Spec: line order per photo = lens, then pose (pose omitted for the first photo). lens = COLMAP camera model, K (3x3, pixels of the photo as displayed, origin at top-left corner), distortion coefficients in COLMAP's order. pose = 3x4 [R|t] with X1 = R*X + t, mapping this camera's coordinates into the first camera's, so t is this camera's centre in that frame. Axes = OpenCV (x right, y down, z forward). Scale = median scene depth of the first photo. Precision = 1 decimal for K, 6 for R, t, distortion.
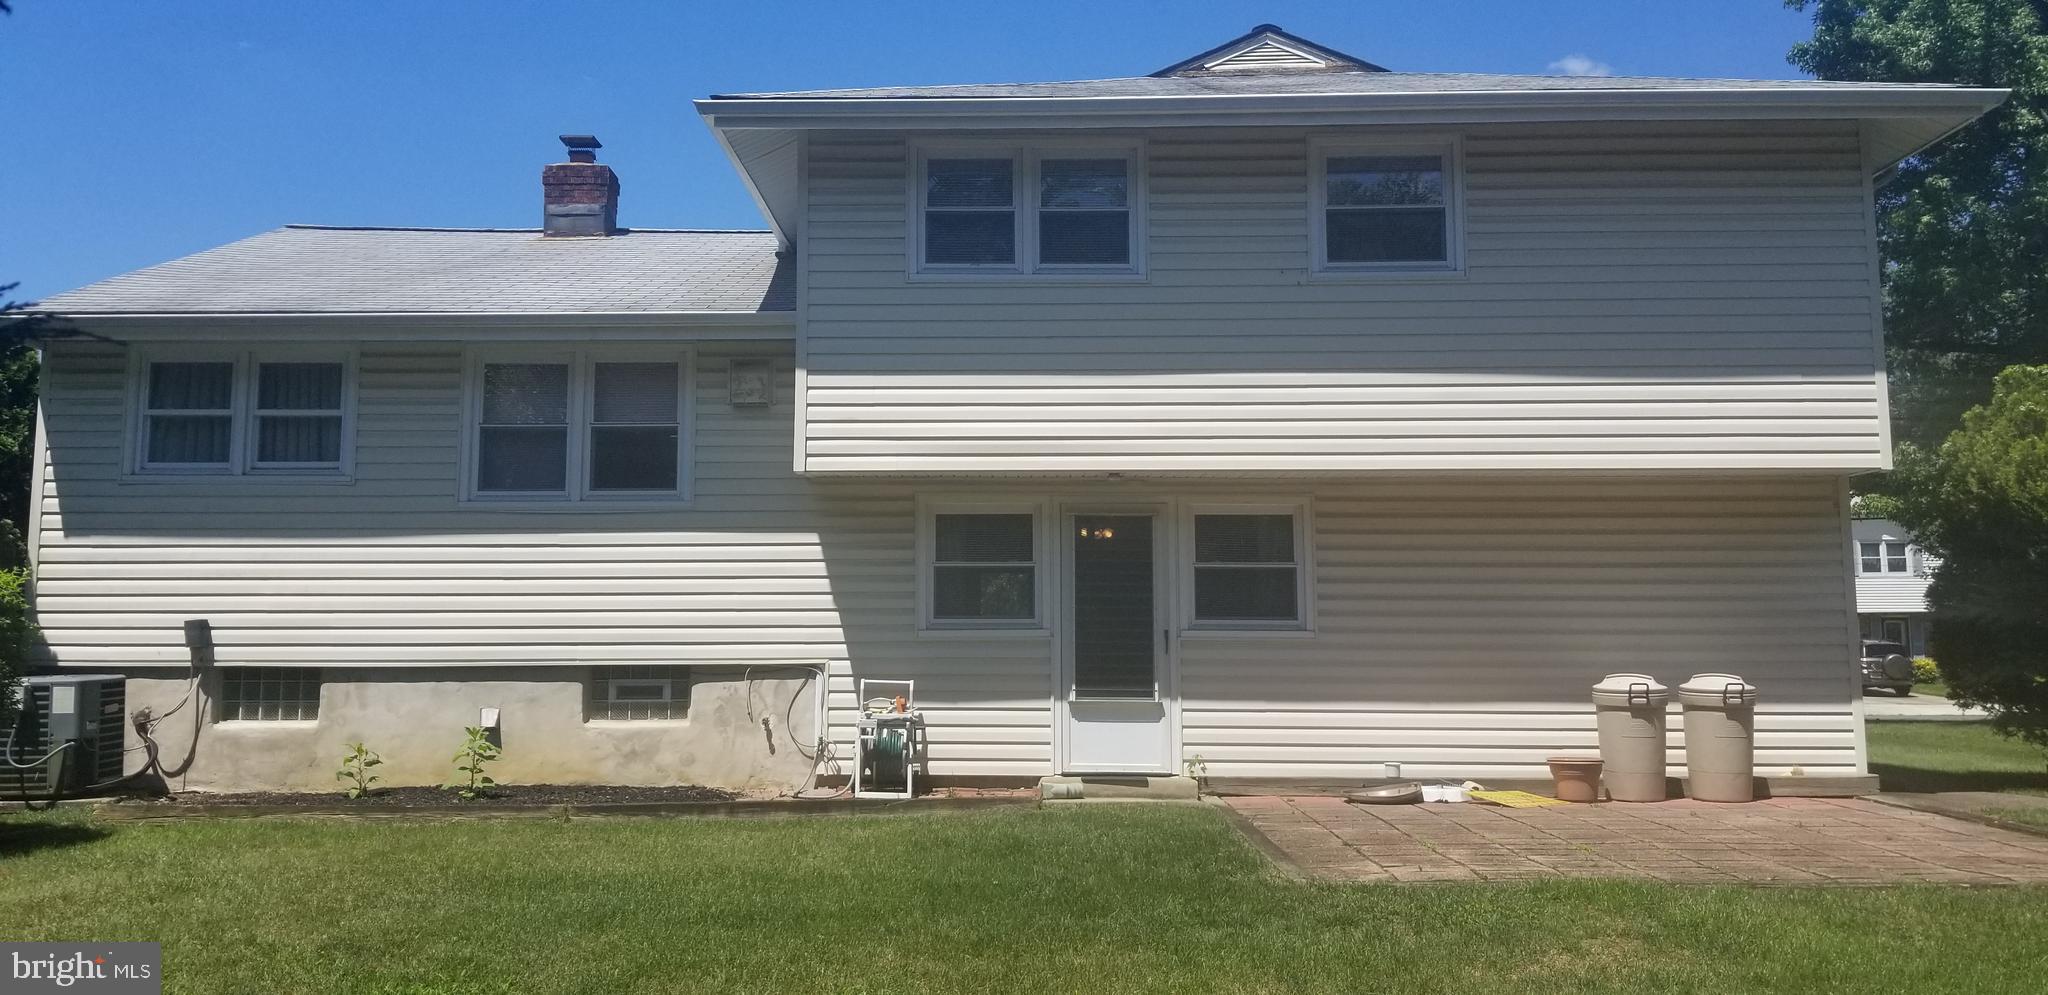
lens RADIAL K [[1605.9, 0, 1040.7], [0, 1605.9, 480.1], [0, 0, 1]] dist [0.080767, -0.106304]
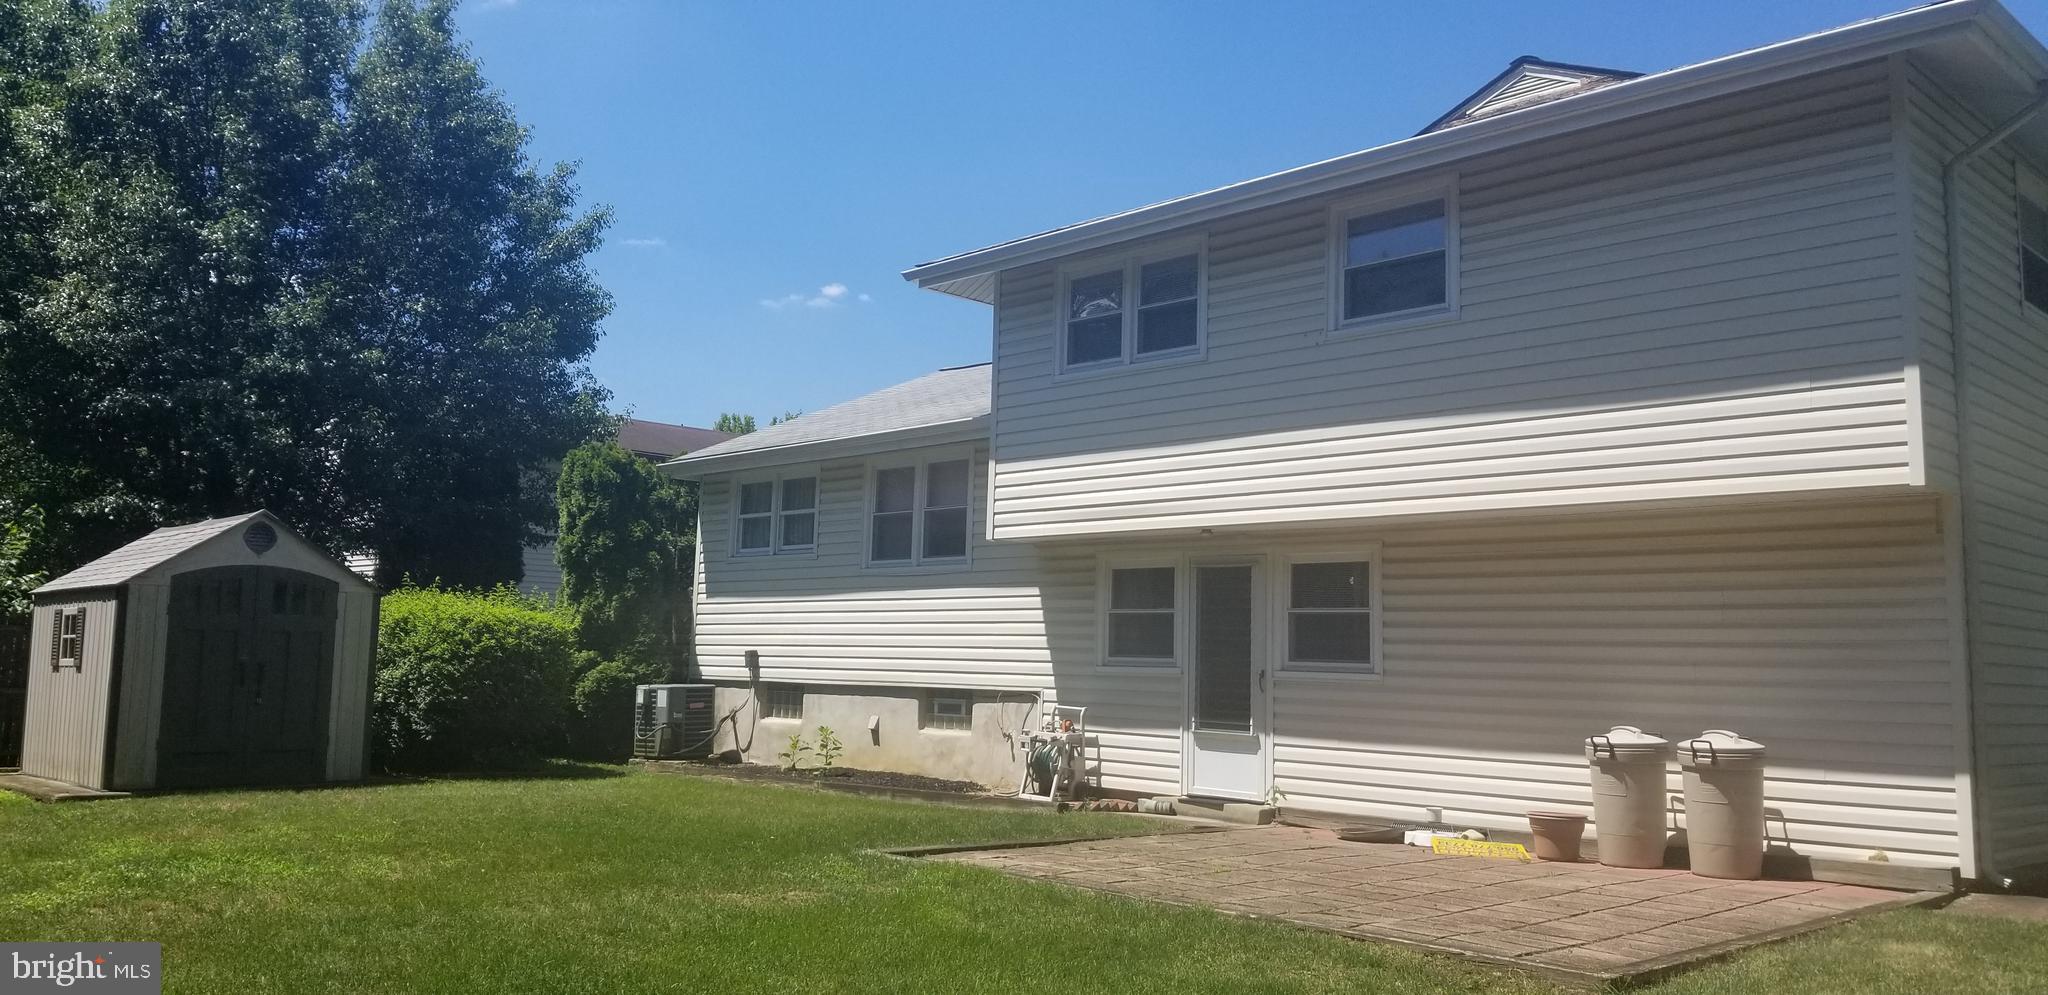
lens RADIAL K [[1605.9, 0, 945.4], [0, 1605.9, 482.2], [0, 0, 1]] dist [0.080767, -0.106304]
pose [[0.685577, -0.065741, -0.725026, 0.737509], [0.044743, 0.997837, -0.048170, 0.008610], [0.726624, 0.000585, 0.687035, 0.087977]]
